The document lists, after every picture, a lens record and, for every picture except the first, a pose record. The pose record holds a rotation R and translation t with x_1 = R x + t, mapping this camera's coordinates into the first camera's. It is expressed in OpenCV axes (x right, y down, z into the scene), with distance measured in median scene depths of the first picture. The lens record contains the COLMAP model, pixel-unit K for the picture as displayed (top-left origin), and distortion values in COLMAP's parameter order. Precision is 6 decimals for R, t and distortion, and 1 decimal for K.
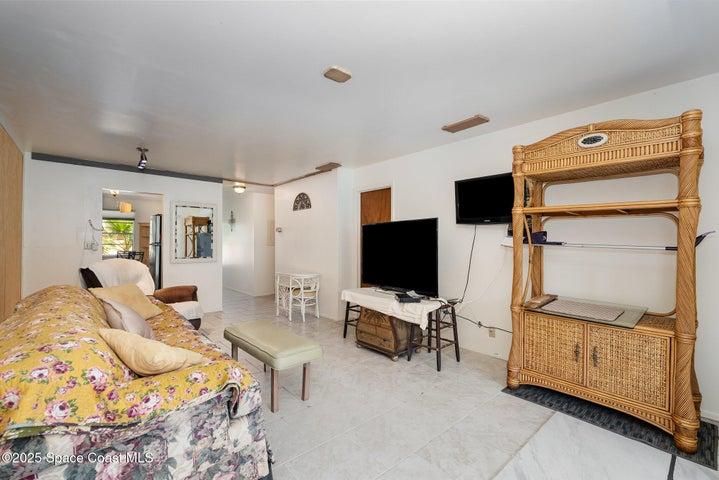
lens RADIAL K [[315.8, 0, 365.9], [0, 315.8, 240.3], [0, 0, 1]] dist [-0.001716, -0.000372]
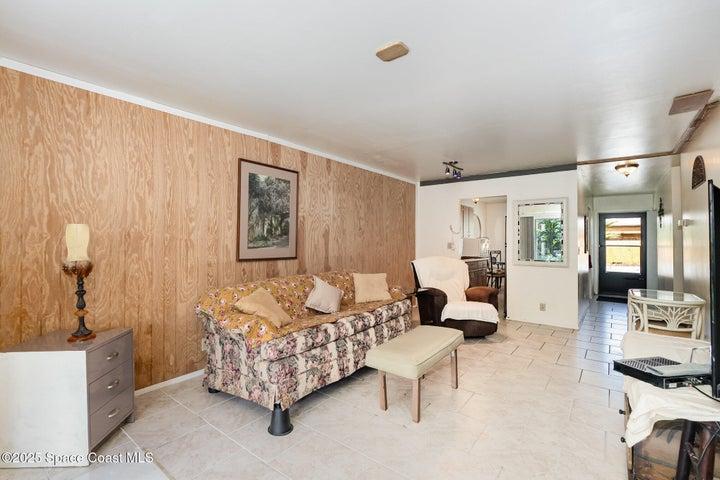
lens RADIAL K [[330.4, 0, 326.5], [0, 330.4, 237.6], [0, 0, 1]] dist [-0.002271, -0.000184]
pose [[0.122599, -0.014747, -0.992347, 0.603175], [0.006273, 0.999881, -0.014084, -0.000471], [0.992437, -0.004498, 0.122677, 0.543802]]
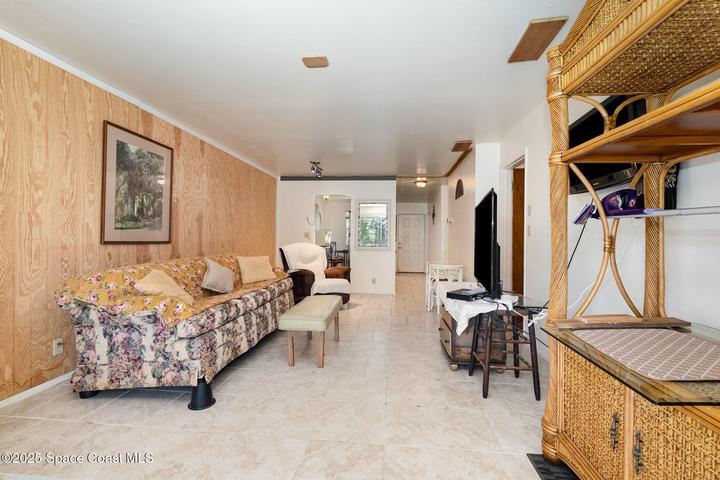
lens RADIAL K [[318.9, 0, 360.0], [0, 318.9, 240.0], [0, 0, 1]] dist [-0.001057, 0.000005]
pose [[0.668191, 0.005311, -0.743971, 0.615392], [-0.000634, 0.999978, 0.006569, 0.047661], [0.743989, -0.003918, 0.668180, 0.309705]]
